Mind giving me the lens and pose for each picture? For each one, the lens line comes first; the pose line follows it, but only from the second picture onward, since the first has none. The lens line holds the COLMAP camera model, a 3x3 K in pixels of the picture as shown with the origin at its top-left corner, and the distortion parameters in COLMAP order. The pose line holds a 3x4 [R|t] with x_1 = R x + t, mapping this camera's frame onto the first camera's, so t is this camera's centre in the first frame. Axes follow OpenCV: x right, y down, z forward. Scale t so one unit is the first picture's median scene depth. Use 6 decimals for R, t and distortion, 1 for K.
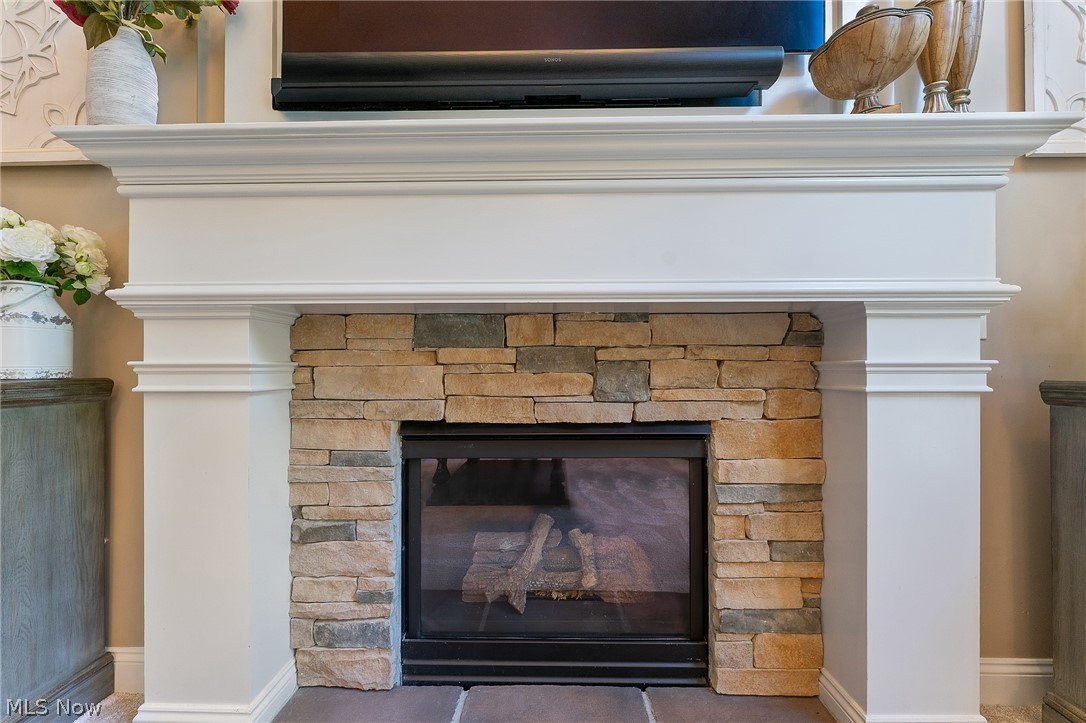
lens RADIAL K [[439.0, 0, 543.9], [0, 439.0, 354.4], [0, 0, 1]] dist [-0.001258, -0.000338]
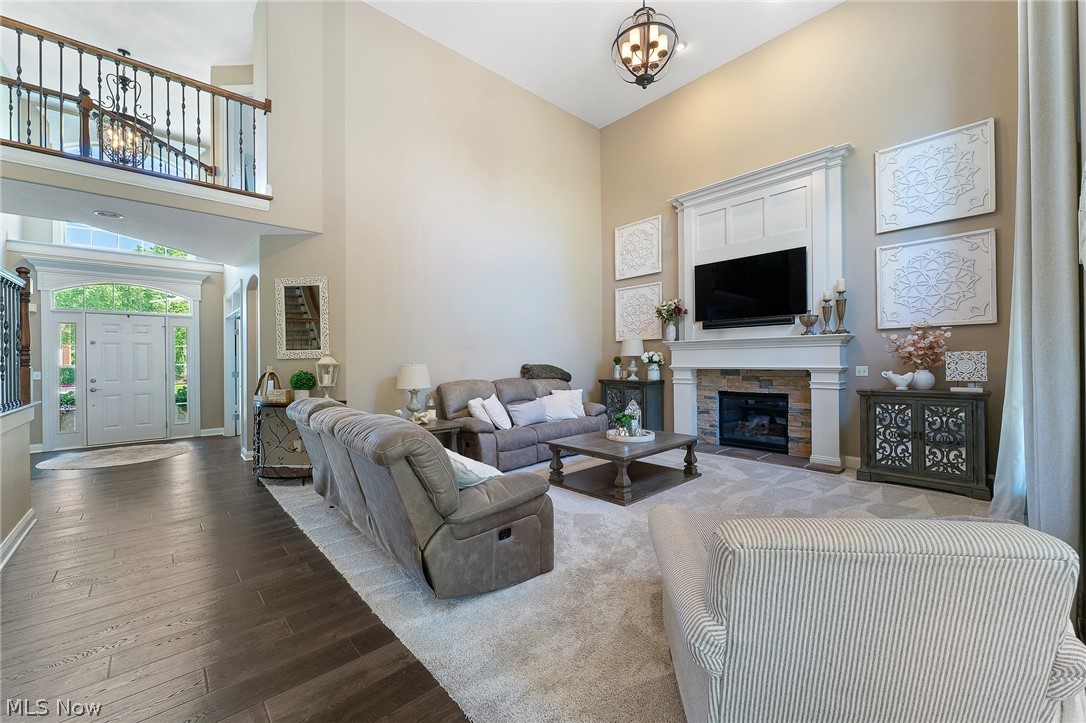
lens RADIAL K [[428.9, 0, 530.4], [0, 428.9, 356.4], [0, 0, 1]] dist [-0.000119, -0.000021]
pose [[0.663540, -0.011895, -0.748046, 1.880805], [0.019113, 0.999817, 0.001055, -0.277314], [0.747896, -0.014997, 0.663646, -3.763192]]
